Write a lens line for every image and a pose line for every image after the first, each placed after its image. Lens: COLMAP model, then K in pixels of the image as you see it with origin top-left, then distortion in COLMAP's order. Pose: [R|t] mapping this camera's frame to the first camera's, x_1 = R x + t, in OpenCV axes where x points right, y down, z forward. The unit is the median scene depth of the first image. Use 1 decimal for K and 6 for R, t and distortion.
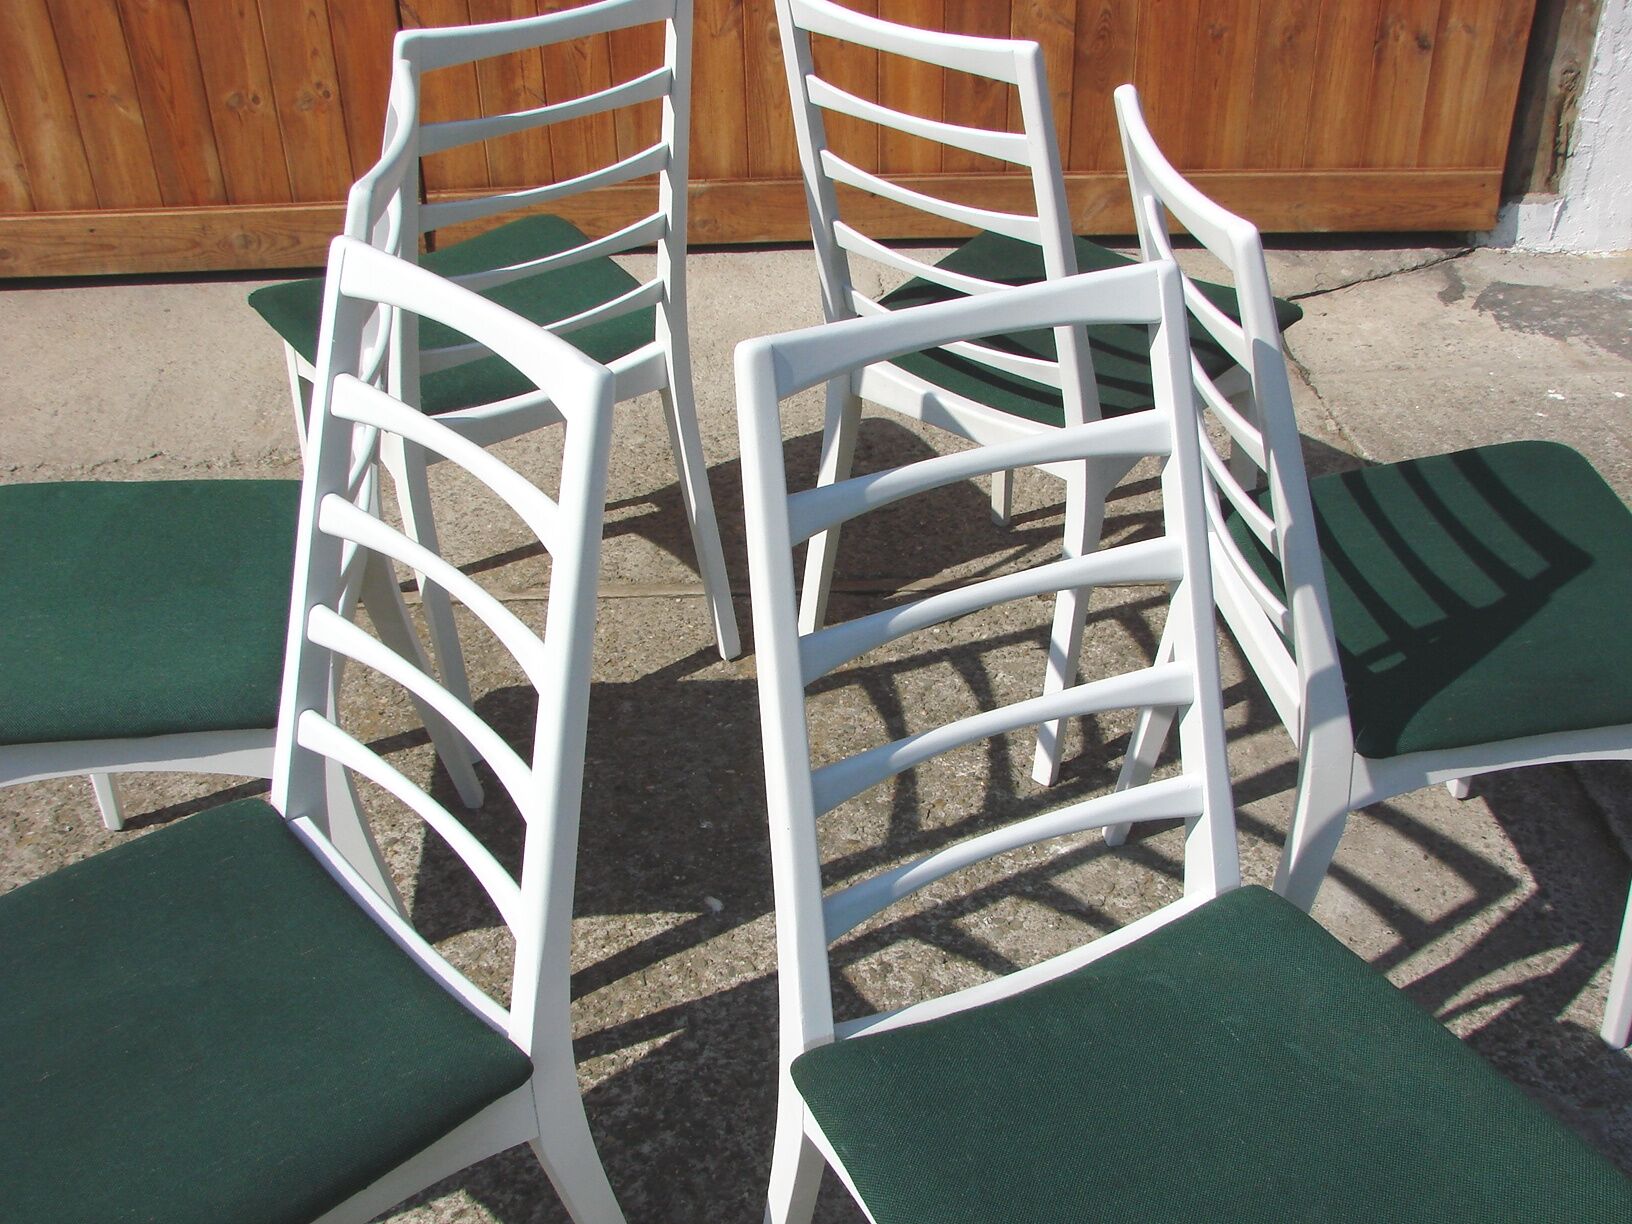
lens RADIAL K [[1767.9, 0, 802.7], [0, 1767.9, 665.3], [0, 0, 1]] dist [-0.117136, 0.000000]
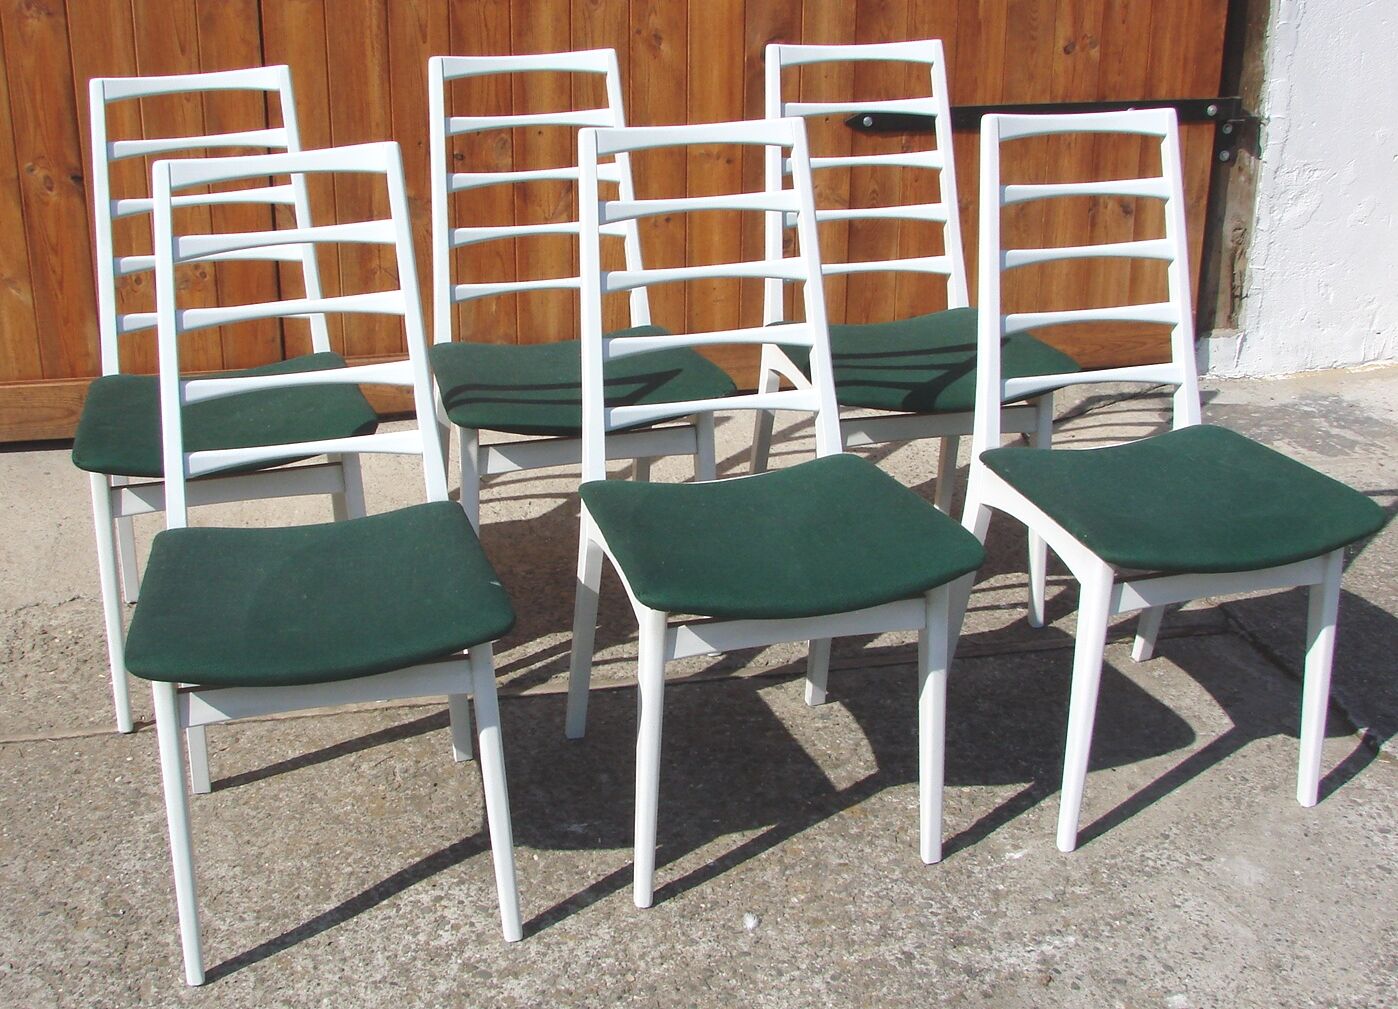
lens RADIAL K [[1791.8, 0, 616.0], [0, 1791.8, 489.6], [0, 0, 1]] dist [-0.159739, 0.000000]
pose [[0.987899, -0.043492, 0.148874, -0.189983], [0.074315, 0.975252, -0.208234, 0.061474], [-0.136133, 0.216777, 0.966683, -0.107805]]
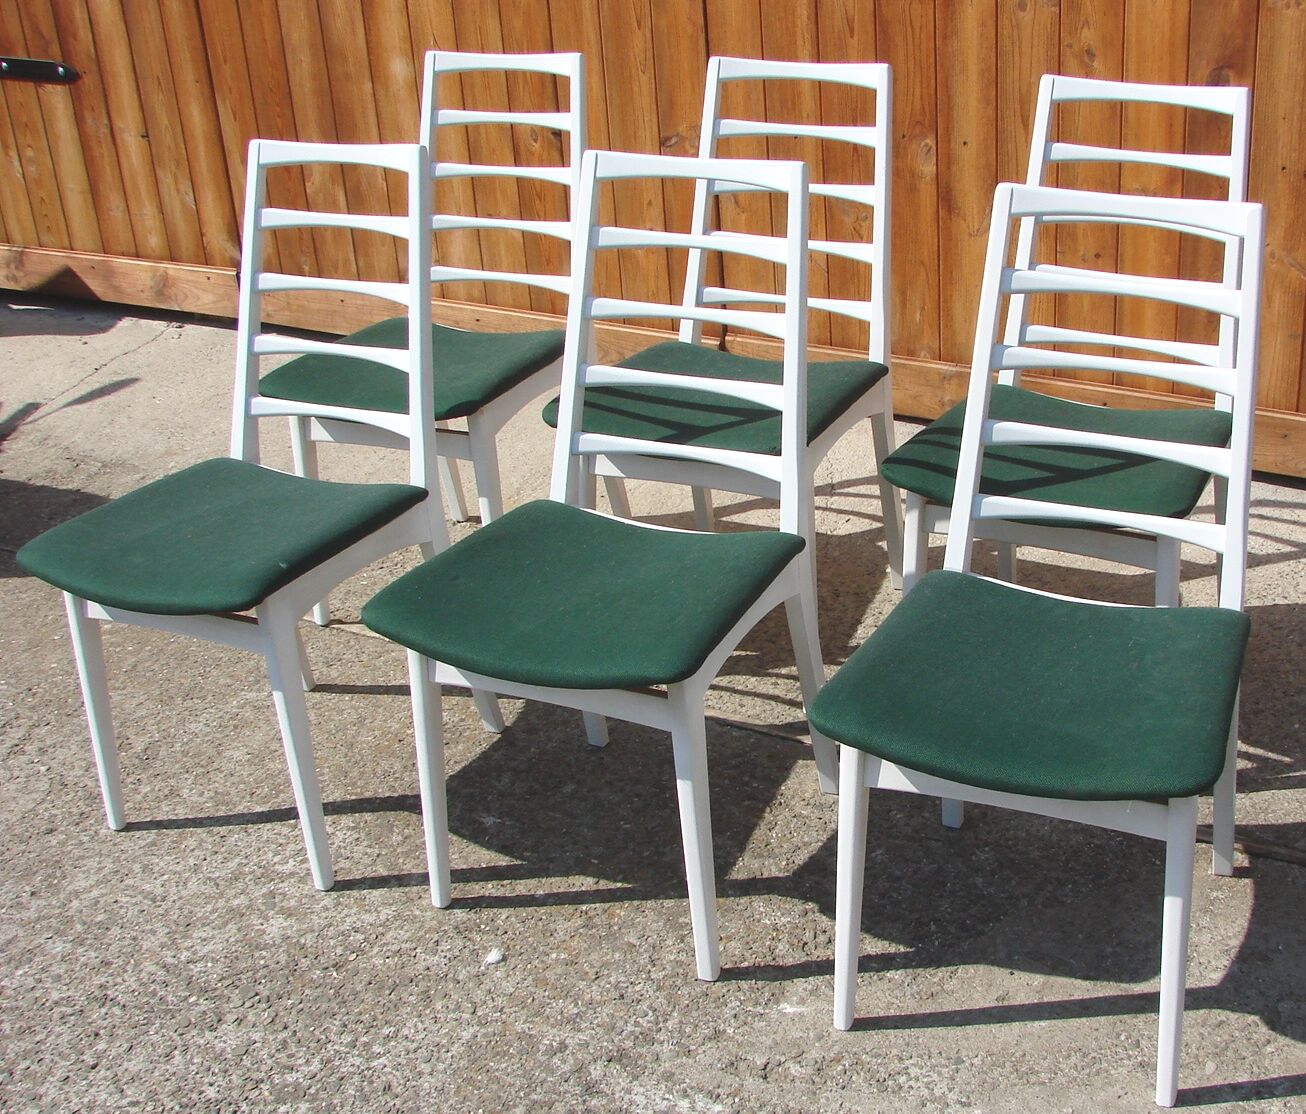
lens RADIAL K [[1781.9, 0, 782.4], [0, 1781.9, 578.7], [0, 0, 1]] dist [-0.139825, 0.000000]
pose [[0.874591, 0.205073, -0.439358, 0.376387], [-0.259708, 0.963337, -0.067336, -0.049420], [0.409441, 0.172996, 0.895785, -0.003873]]
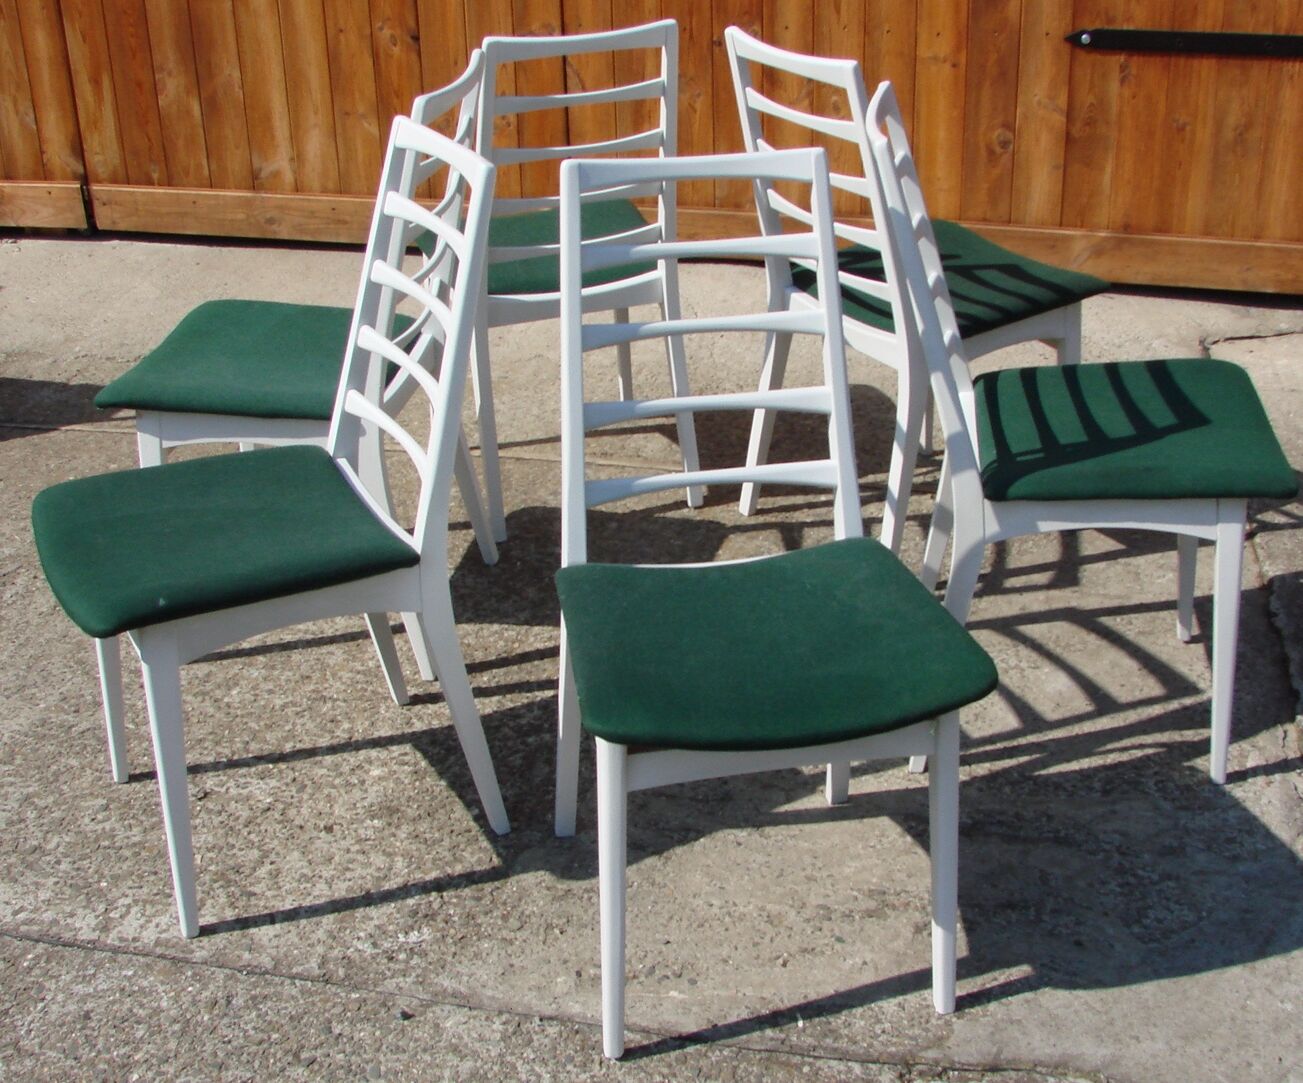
lens RADIAL K [[1785.3, 0, 656.4], [0, 1785.3, 559.4], [0, 0, 1]] dist [-0.142397, 0.000000]
pose [[0.967421, 0.114743, -0.225677, 0.195895], [-0.145490, 0.981474, -0.124663, 0.168113], [0.207192, 0.153435, 0.966193, -0.283025]]
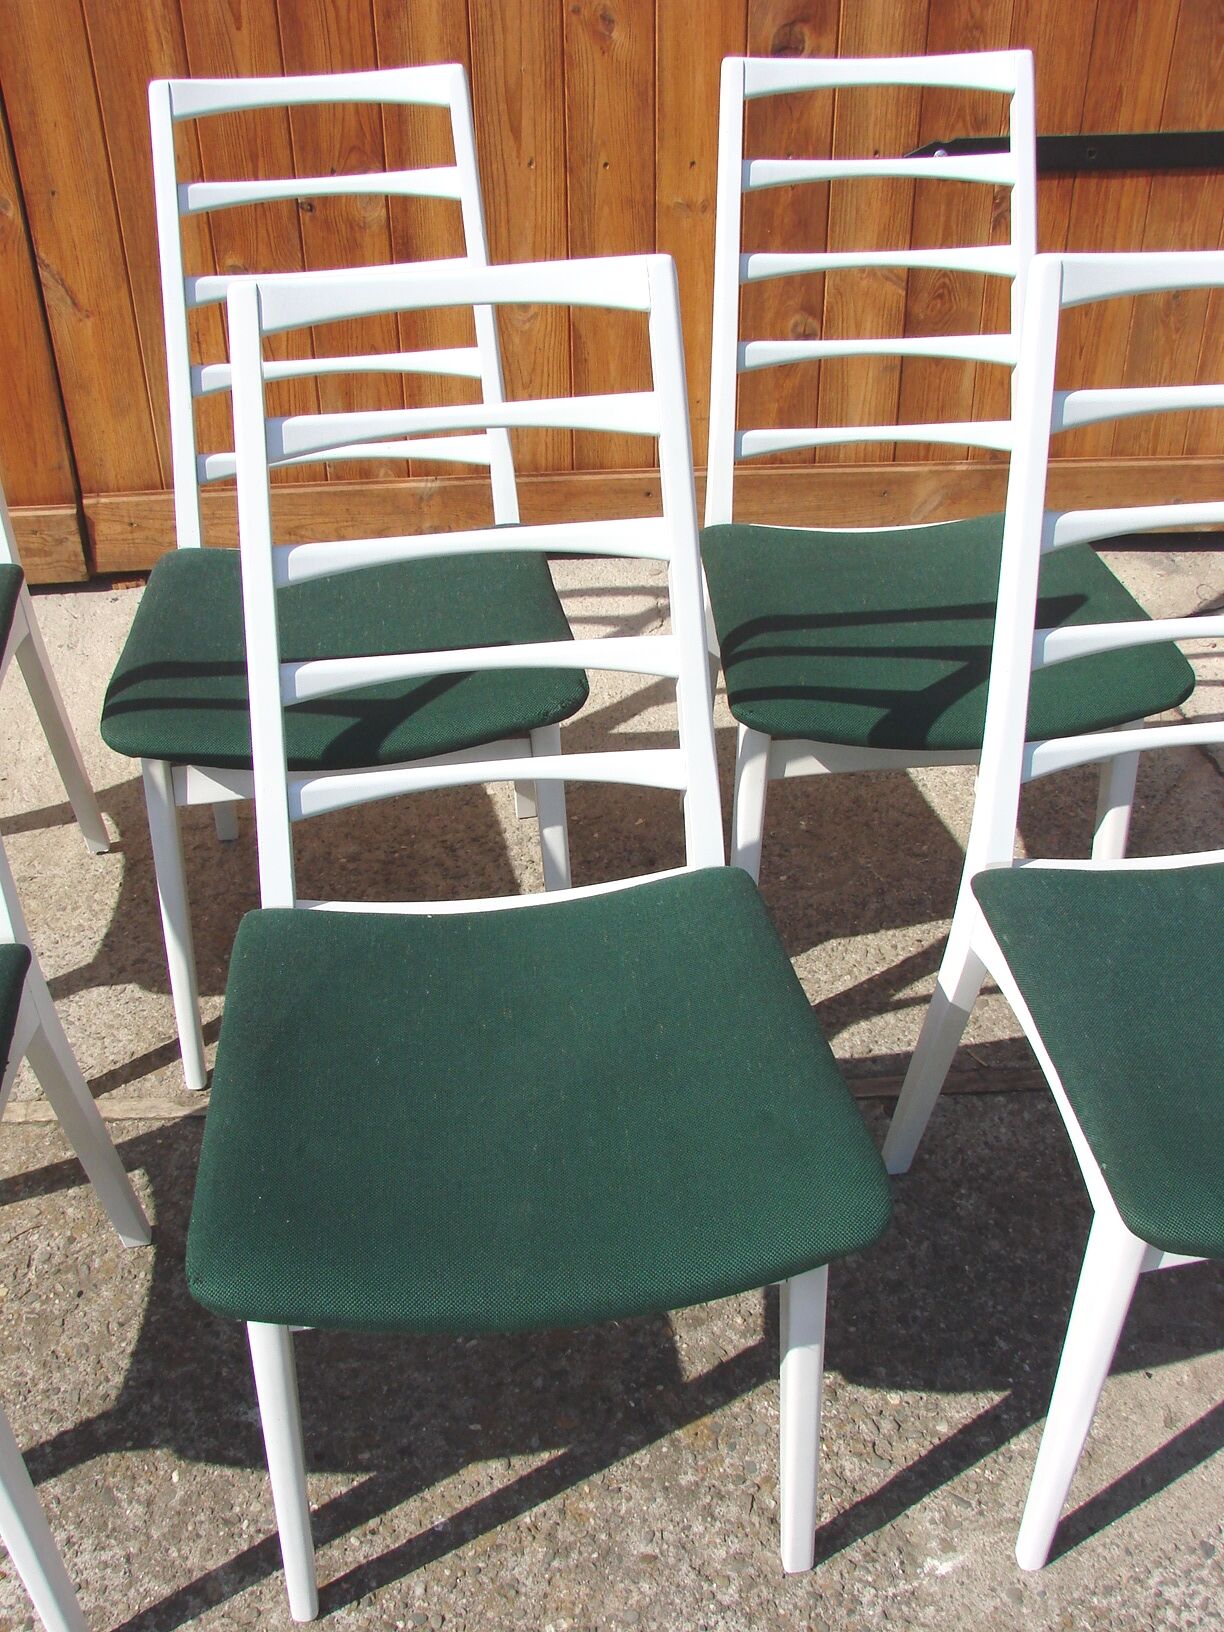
lens RADIAL K [[1767.9, 0, 557.7], [0, 1767.9, 861.9], [0, 0, 1]] dist [-0.117136, 0.000000]
pose [[0.999954, -0.007352, 0.006121, -0.006987], [0.007116, 0.999267, 0.037624, -0.139660], [-0.006393, -0.037579, 0.999273, 0.211312]]
